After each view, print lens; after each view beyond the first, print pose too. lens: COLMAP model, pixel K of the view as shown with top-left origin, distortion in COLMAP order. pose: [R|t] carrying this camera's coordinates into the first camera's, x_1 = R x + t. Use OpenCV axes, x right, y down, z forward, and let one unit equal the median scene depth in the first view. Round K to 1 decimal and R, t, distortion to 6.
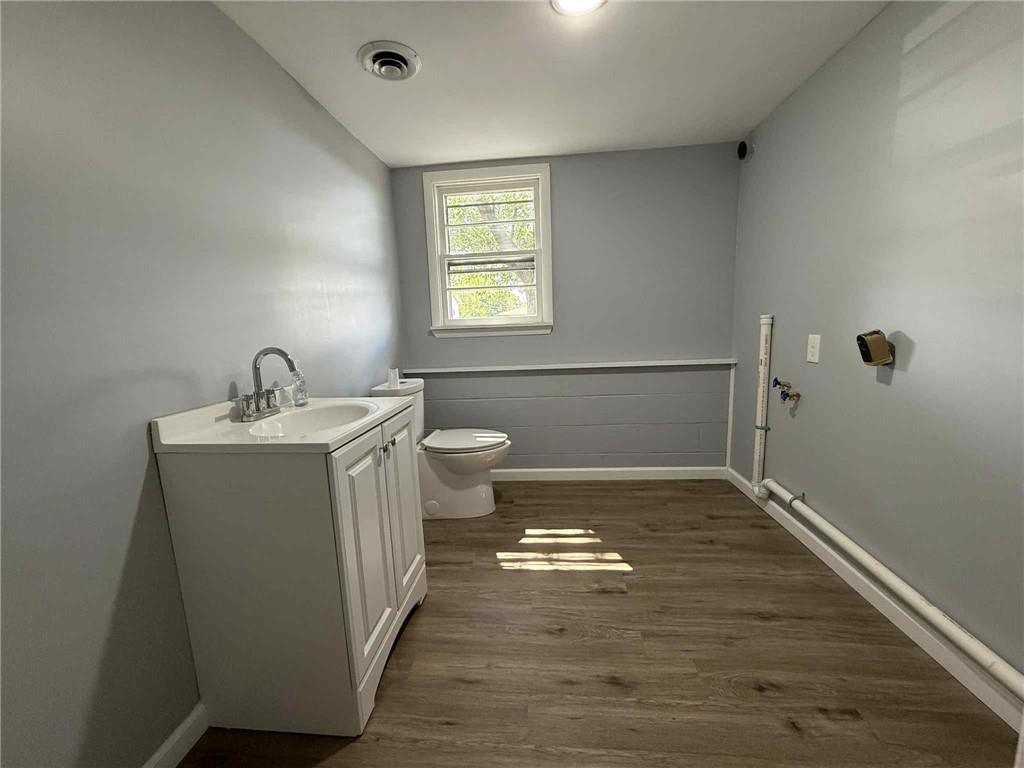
lens RADIAL K [[410.8, 0, 508.2], [0, 410.8, 384.8], [0, 0, 1]] dist [0.000354, -0.000112]
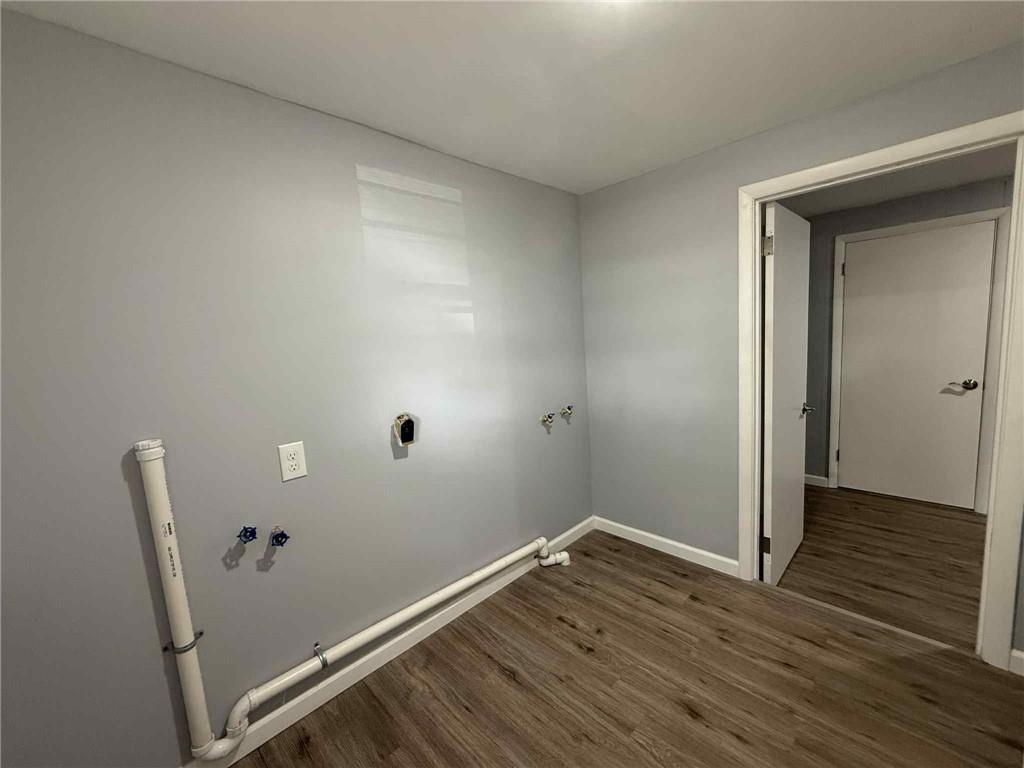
lens RADIAL K [[410.8, 0, 508.2], [0, 410.8, 384.8], [0, 0, 1]] dist [0.000354, -0.000112]
pose [[-0.763748, 0.011374, 0.645414, -0.073758], [0.187059, 0.960844, 0.204422, -0.403118], [-0.617817, 0.276858, -0.735970, 1.691558]]
